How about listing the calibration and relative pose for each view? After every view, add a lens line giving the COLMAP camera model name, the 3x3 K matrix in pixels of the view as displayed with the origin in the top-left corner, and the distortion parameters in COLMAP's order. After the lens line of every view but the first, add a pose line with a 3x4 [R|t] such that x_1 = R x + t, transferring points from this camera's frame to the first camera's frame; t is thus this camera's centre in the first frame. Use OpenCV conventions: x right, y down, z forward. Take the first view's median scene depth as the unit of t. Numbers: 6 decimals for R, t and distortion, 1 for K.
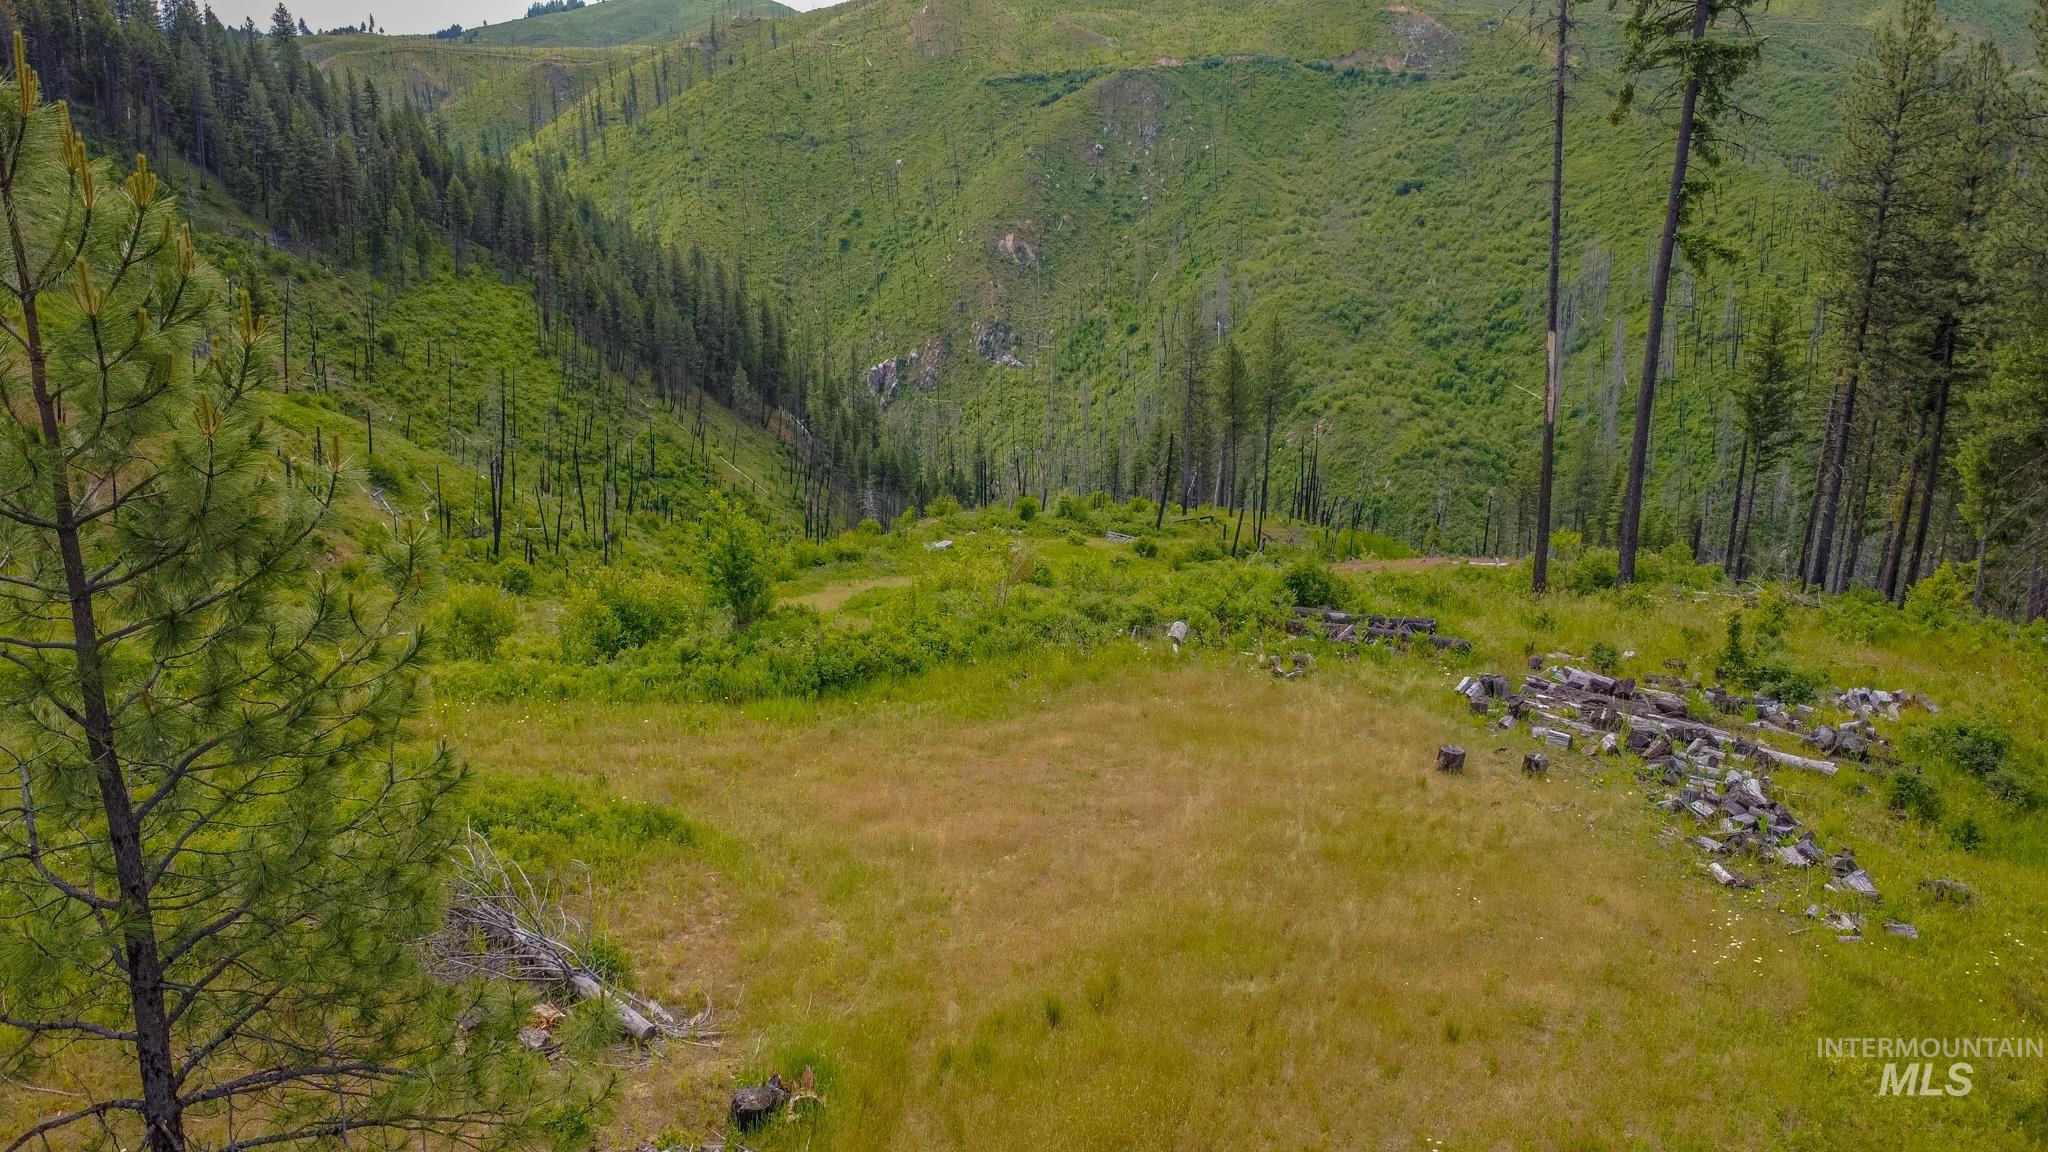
lens RADIAL K [[1528.2, 0, 1015.3], [0, 1528.2, 567.3], [0, 0, 1]] dist [0.002340, -0.009493]
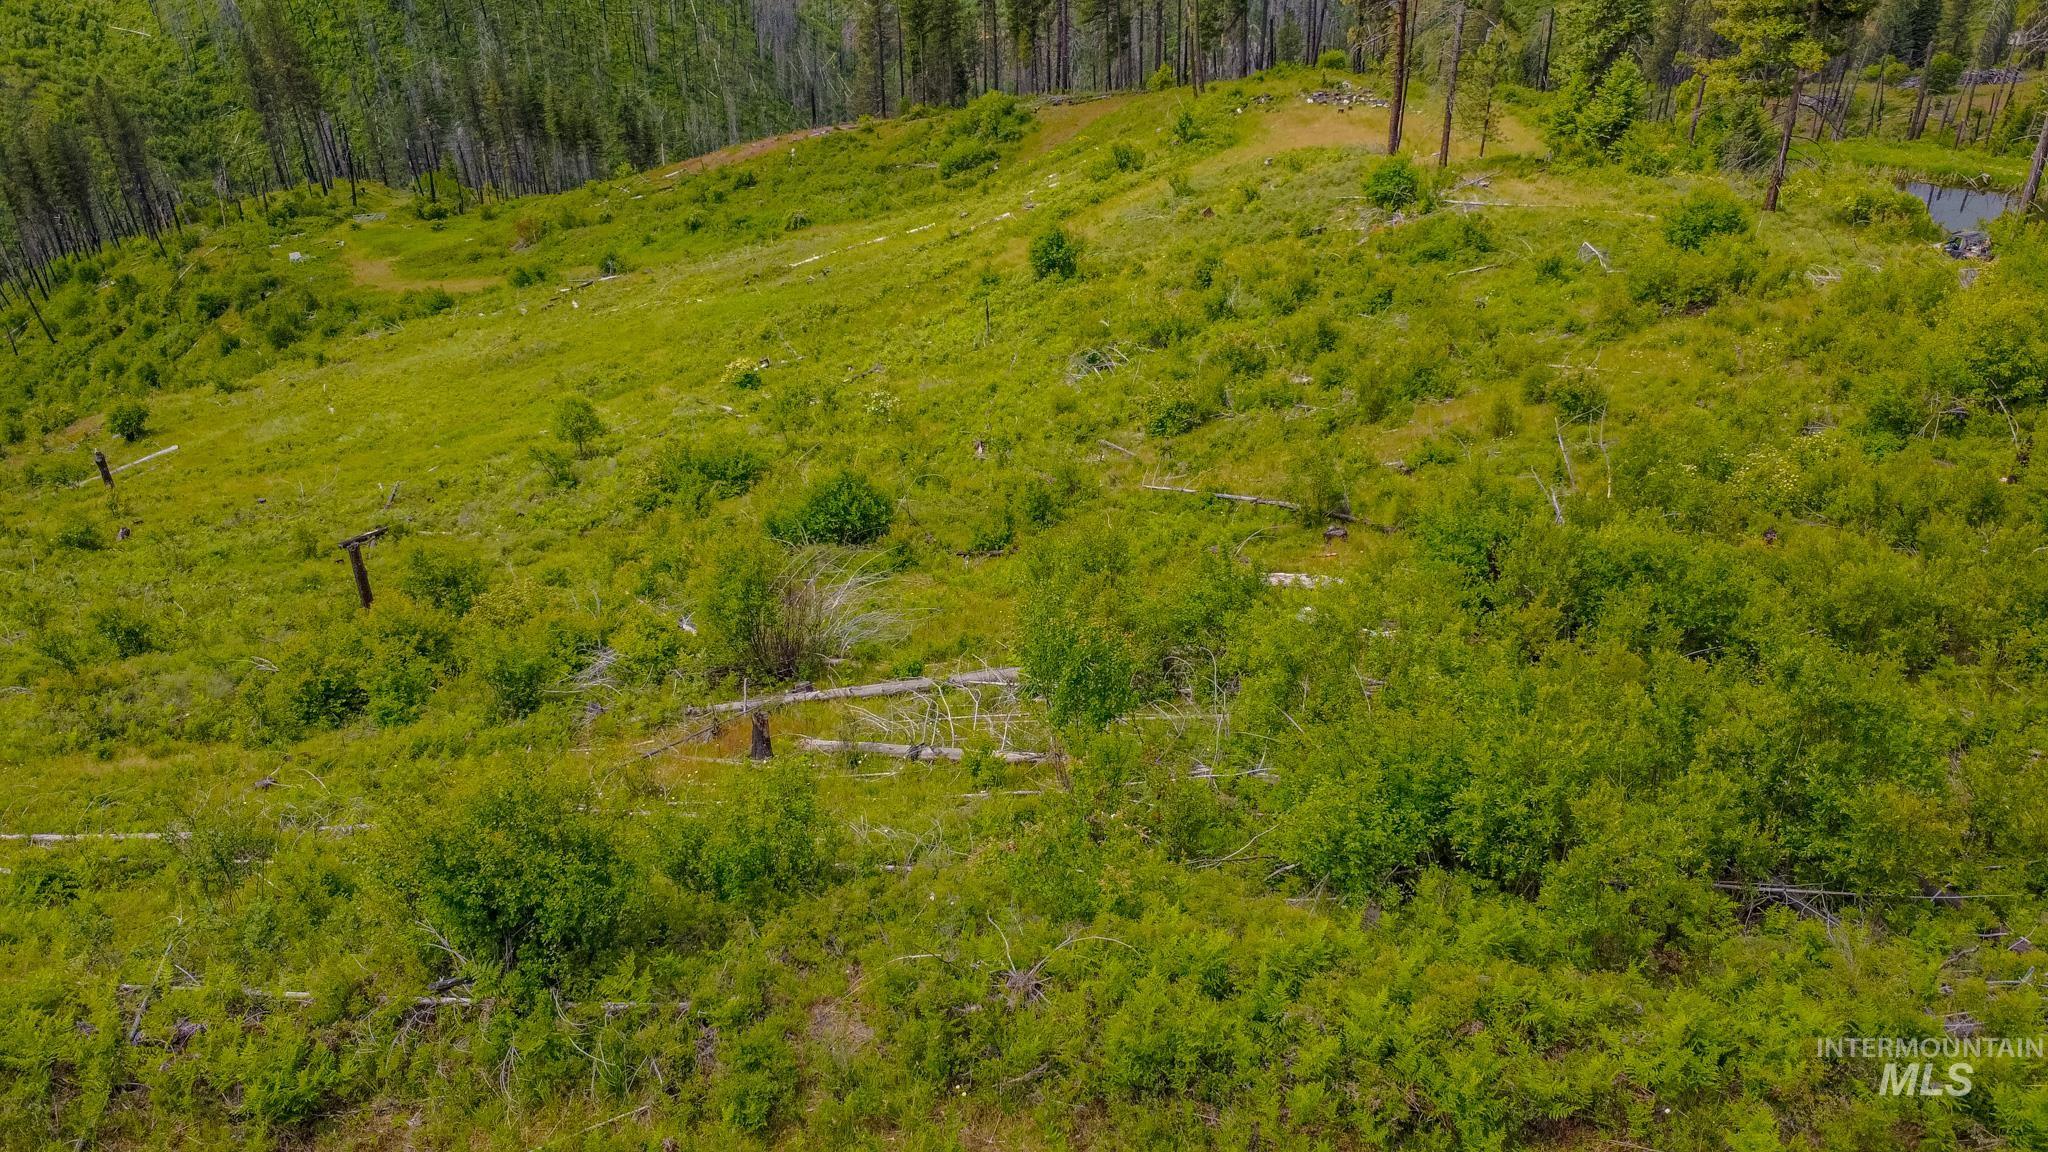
lens RADIAL K [[1528.2, 0, 1015.3], [0, 1528.2, 567.3], [0, 0, 1]] dist [0.002340, -0.009493]
pose [[0.565482, -0.439643, 0.697814, -0.157922], [0.247903, 0.897560, 0.364597, -0.022379], [-0.786622, -0.033183, 0.616543, -0.041711]]
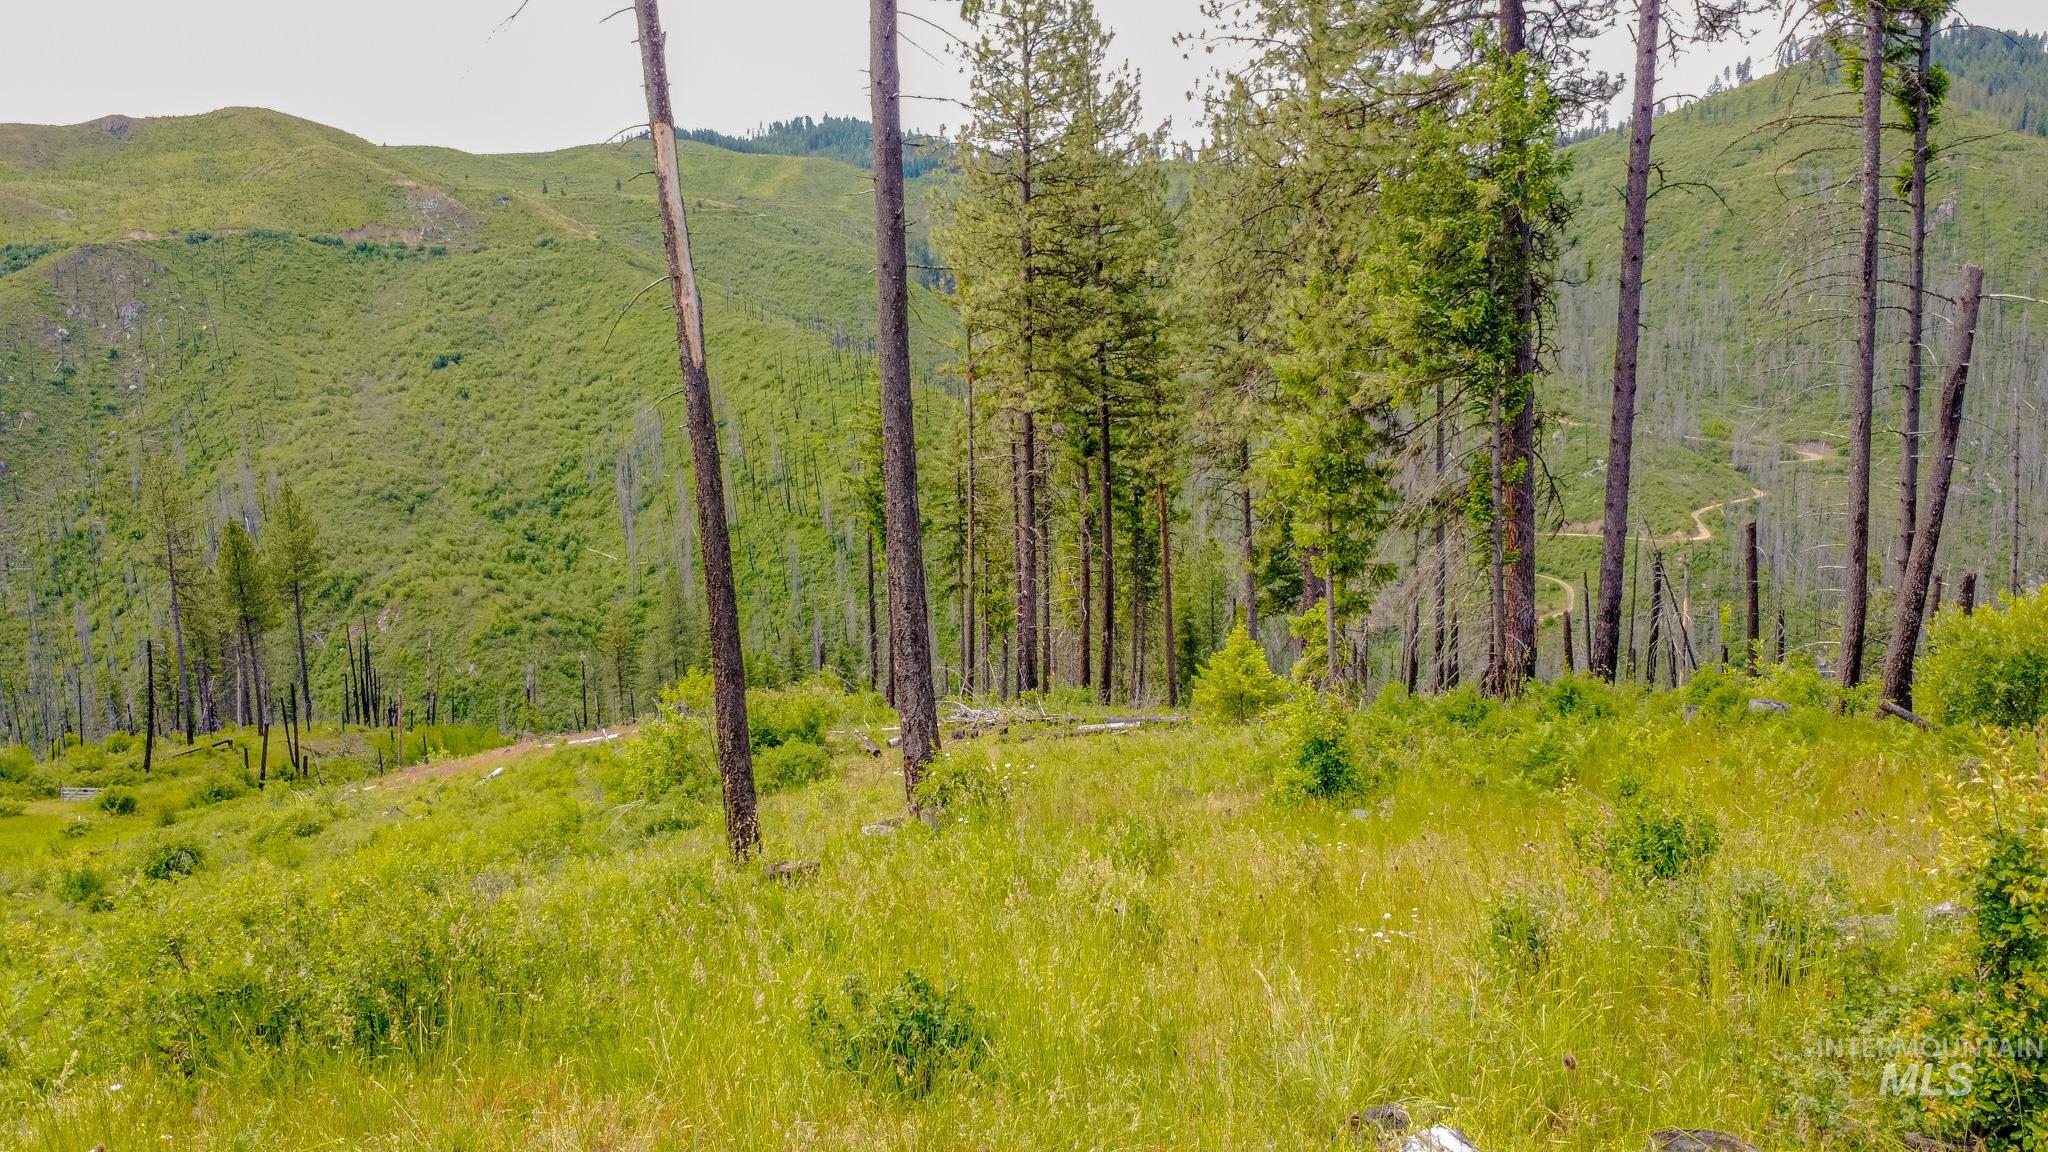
lens RADIAL K [[1528.2, 0, 1015.3], [0, 1528.2, 567.3], [0, 0, 1]] dist [0.002340, -0.009493]
pose [[0.826241, -0.119403, 0.550517, 0.012240], [0.181216, 0.981668, -0.059061, -0.000541], [-0.533373, 0.148561, 0.832732, 0.039661]]
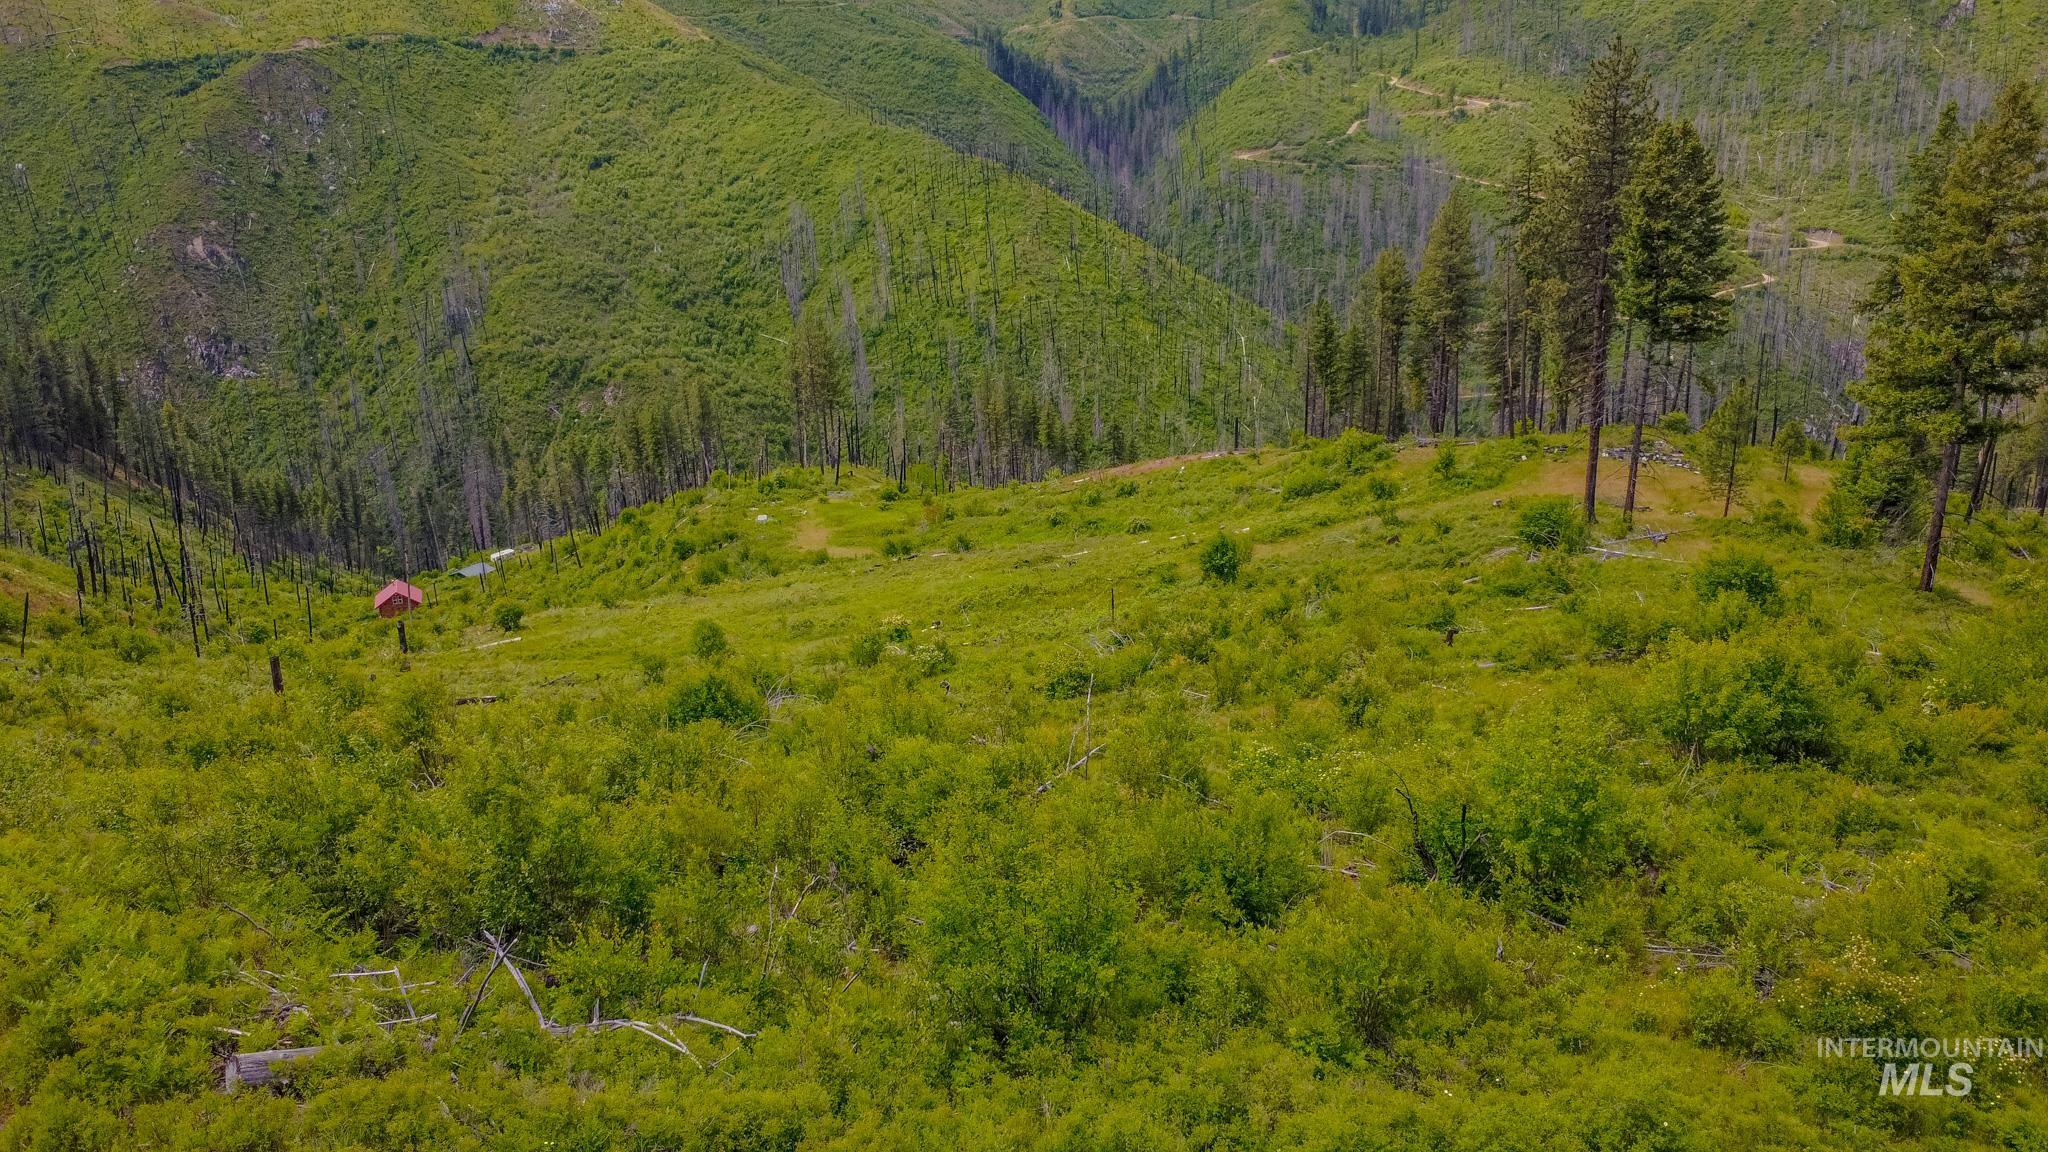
lens RADIAL K [[1528.2, 0, 1015.3], [0, 1528.2, 567.3], [0, 0, 1]] dist [0.002340, -0.009493]
pose [[0.830894, -0.201030, 0.518847, -0.138081], [0.182532, 0.979331, 0.087135, -0.011959], [-0.525640, 0.022306, 0.850415, -0.071486]]
